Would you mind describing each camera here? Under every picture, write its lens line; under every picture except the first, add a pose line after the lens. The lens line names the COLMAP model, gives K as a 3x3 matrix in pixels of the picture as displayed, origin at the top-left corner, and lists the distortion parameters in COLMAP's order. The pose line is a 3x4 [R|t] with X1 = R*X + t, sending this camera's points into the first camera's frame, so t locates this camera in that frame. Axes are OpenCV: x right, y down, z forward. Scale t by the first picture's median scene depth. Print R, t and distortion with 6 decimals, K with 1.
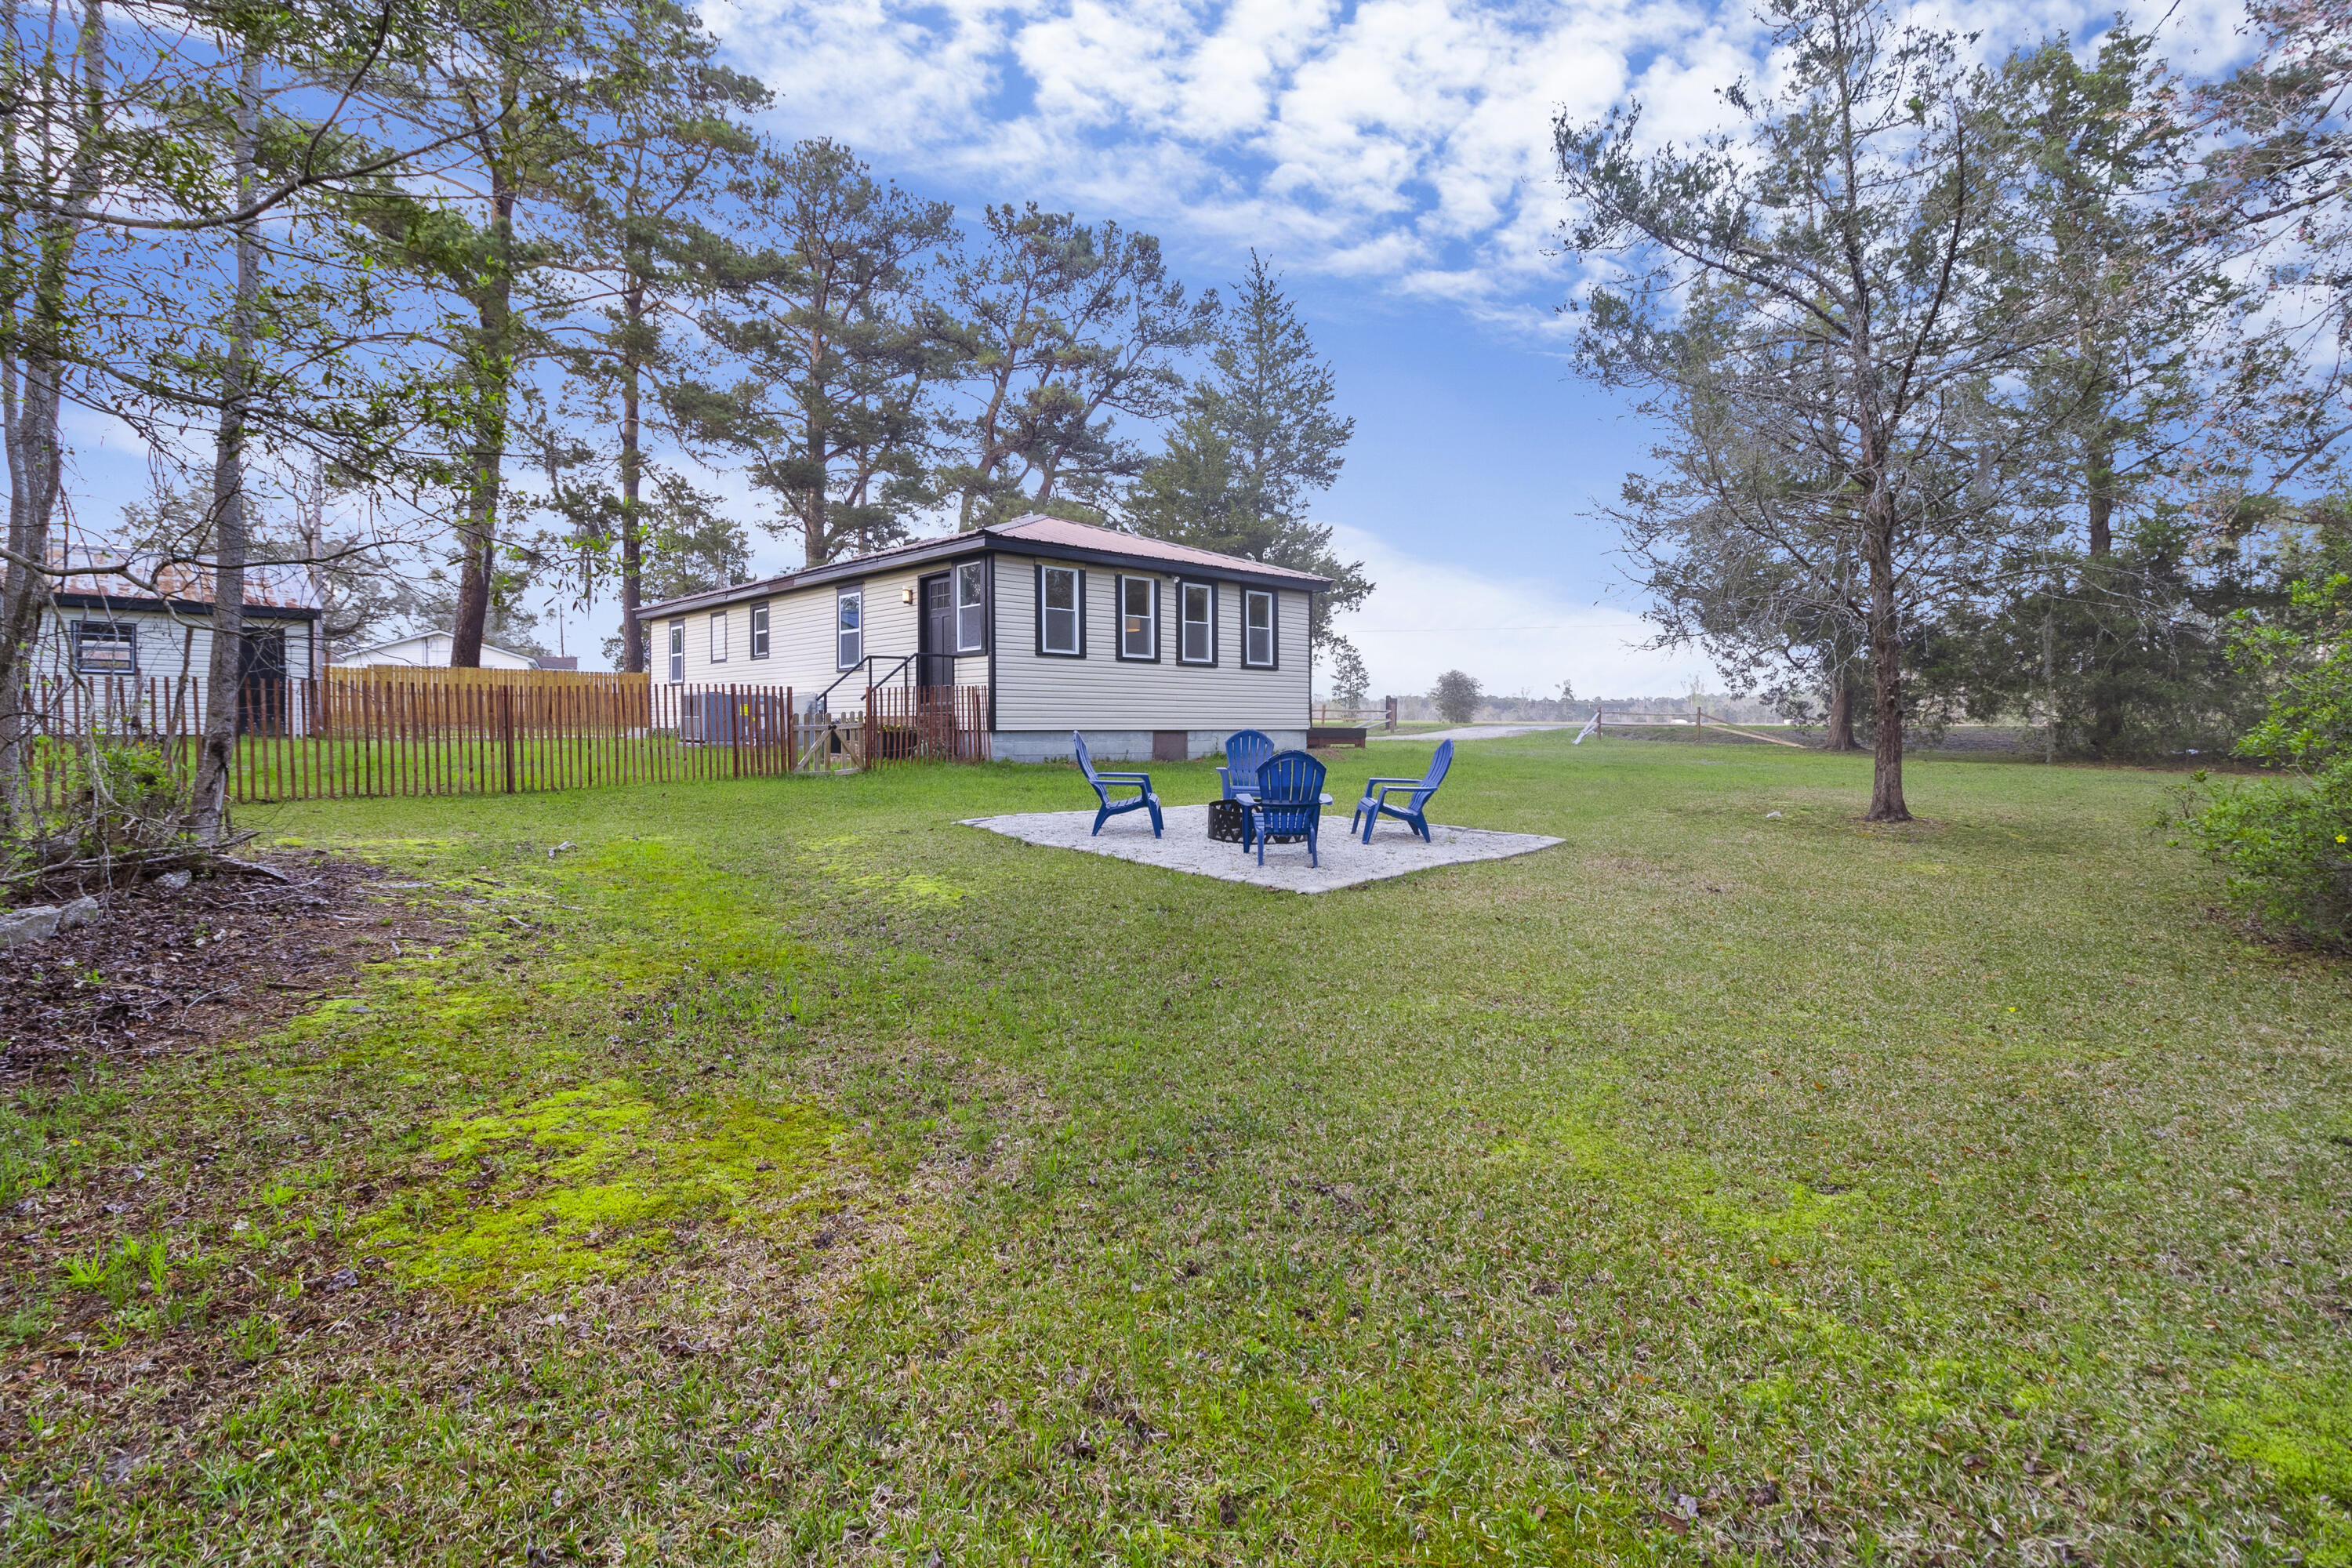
lens RADIAL K [[1121.5, 0, 1177.5], [0, 1121.5, 783.2], [0, 0, 1]] dist [0.006797, 0.000543]
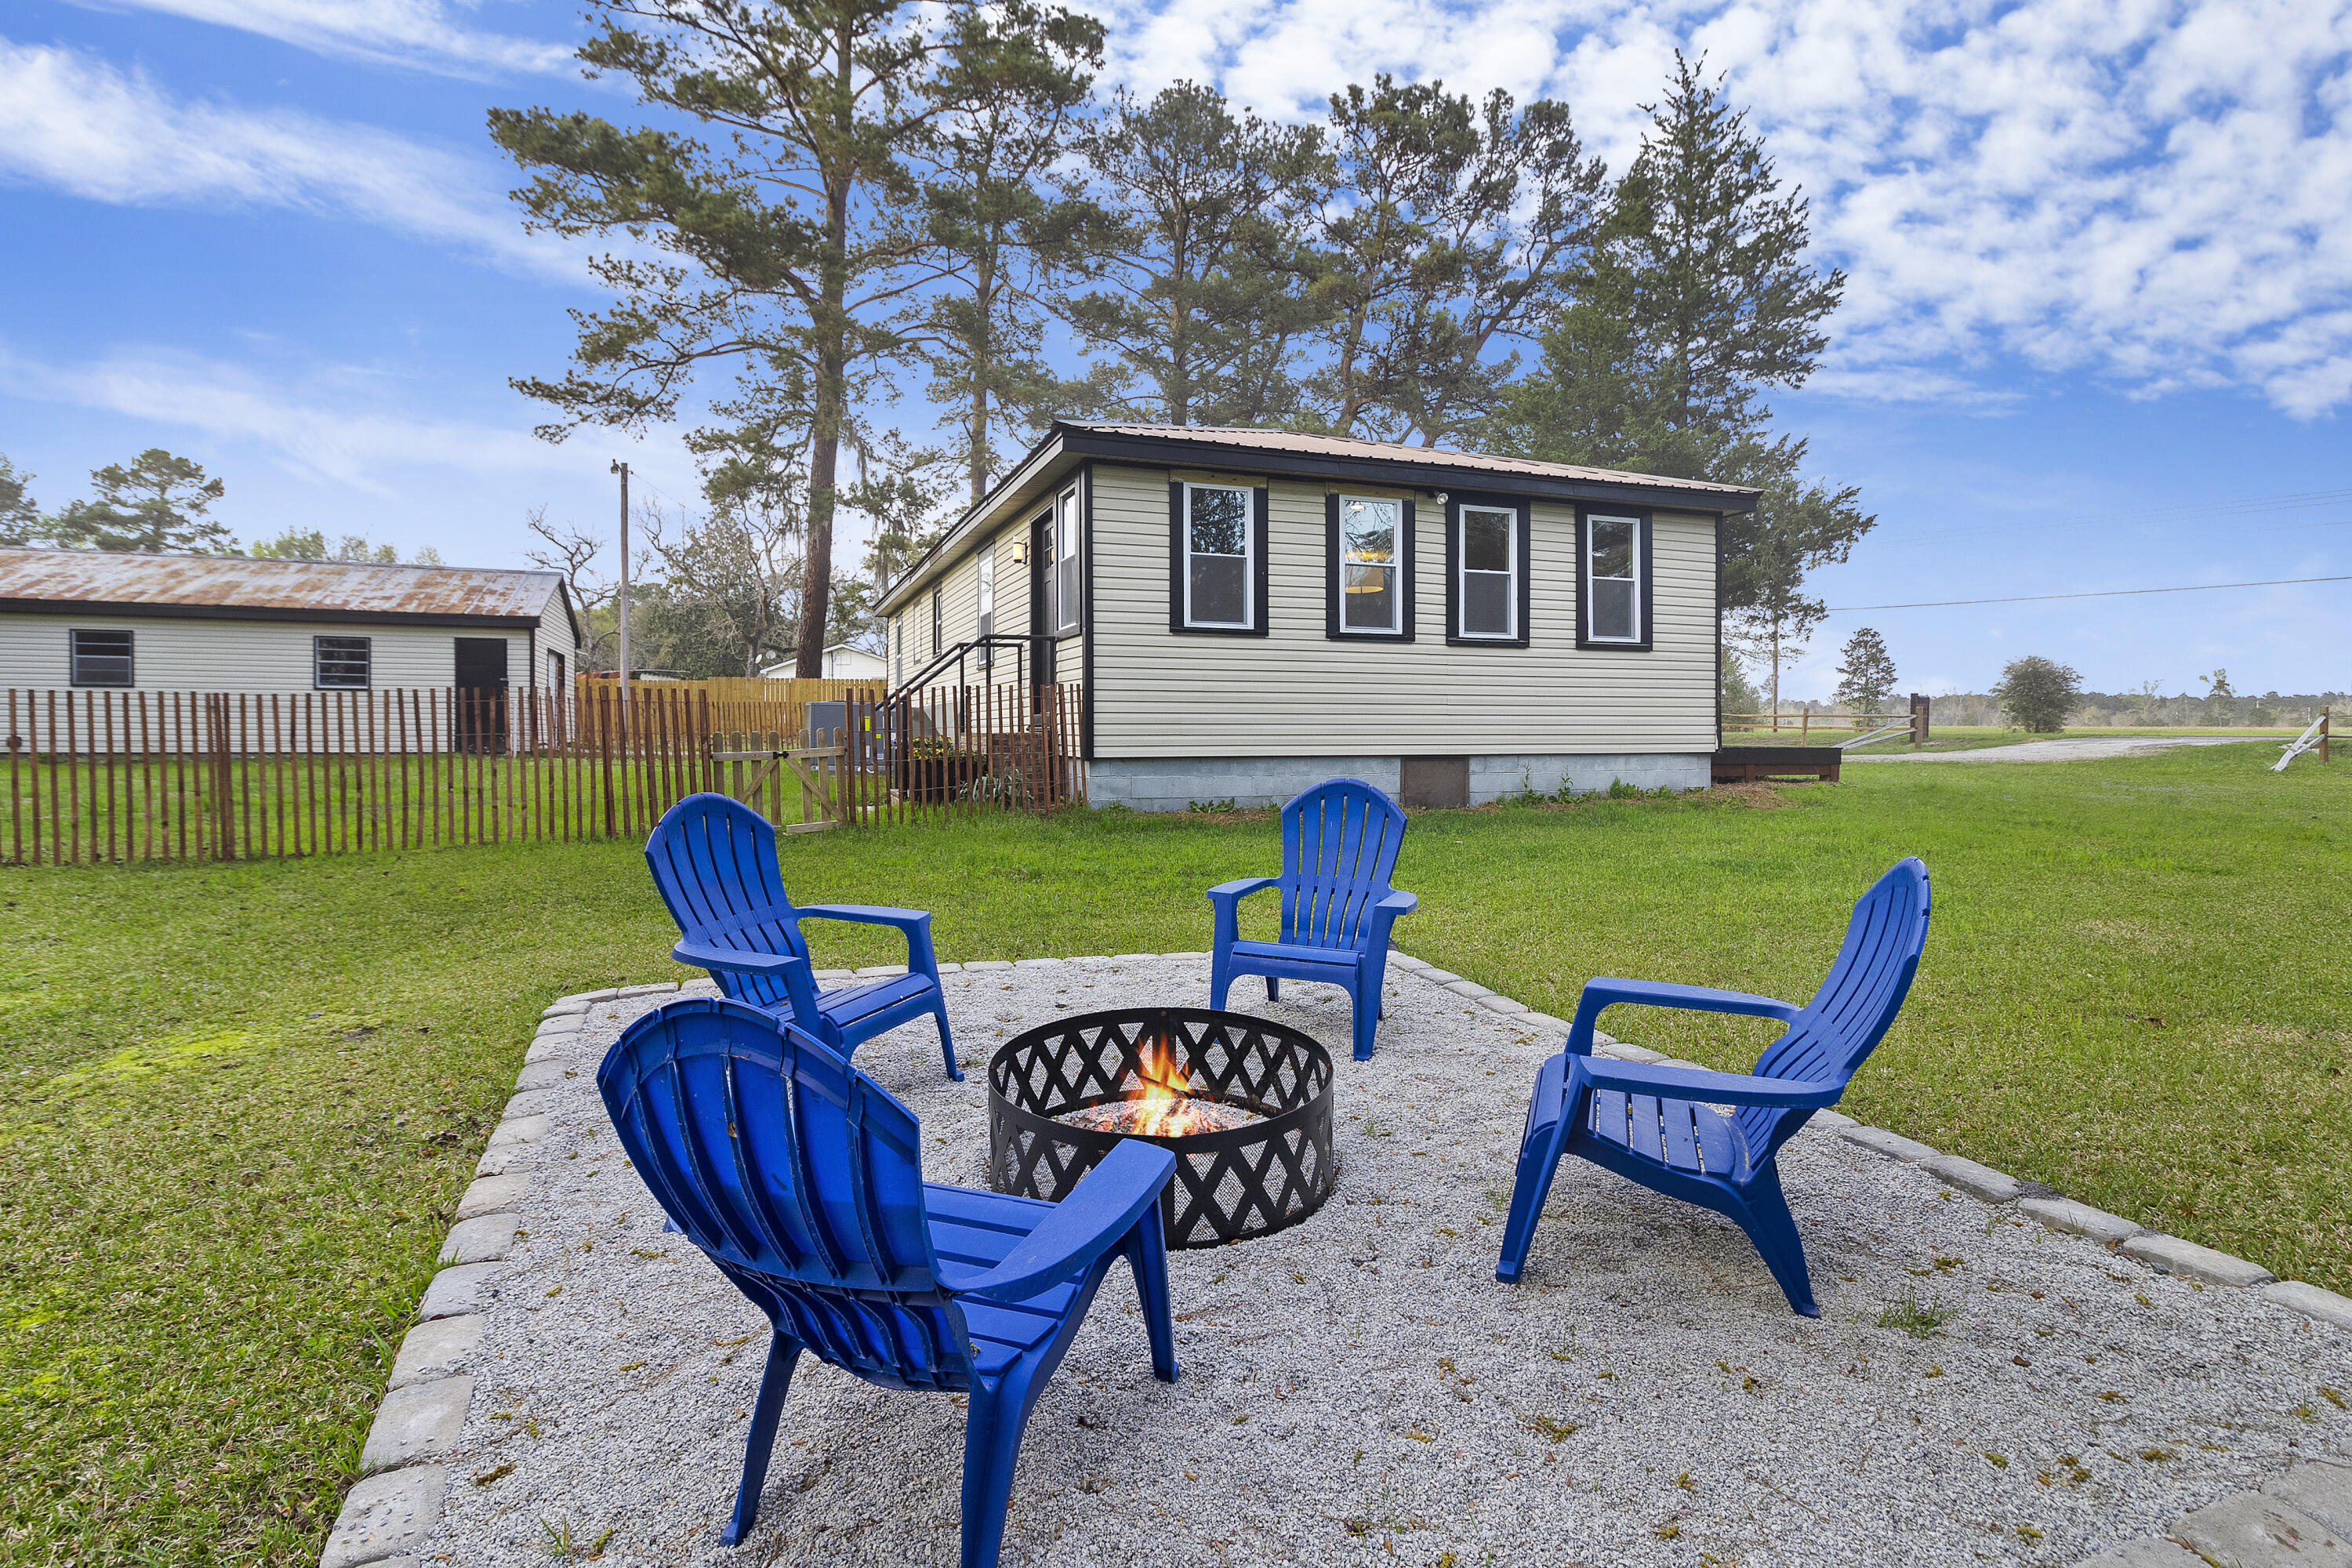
lens RADIAL K [[1155.6, 0, 1171.1], [0, 1155.6, 769.0], [0, 0, 1]] dist [-0.001330, 0.000372]
pose [[0.920311, 0.011026, -0.391033, 0.064085], [-0.018402, 0.999716, -0.015121, -0.017271], [0.390755, 0.021112, 0.920252, 0.237340]]
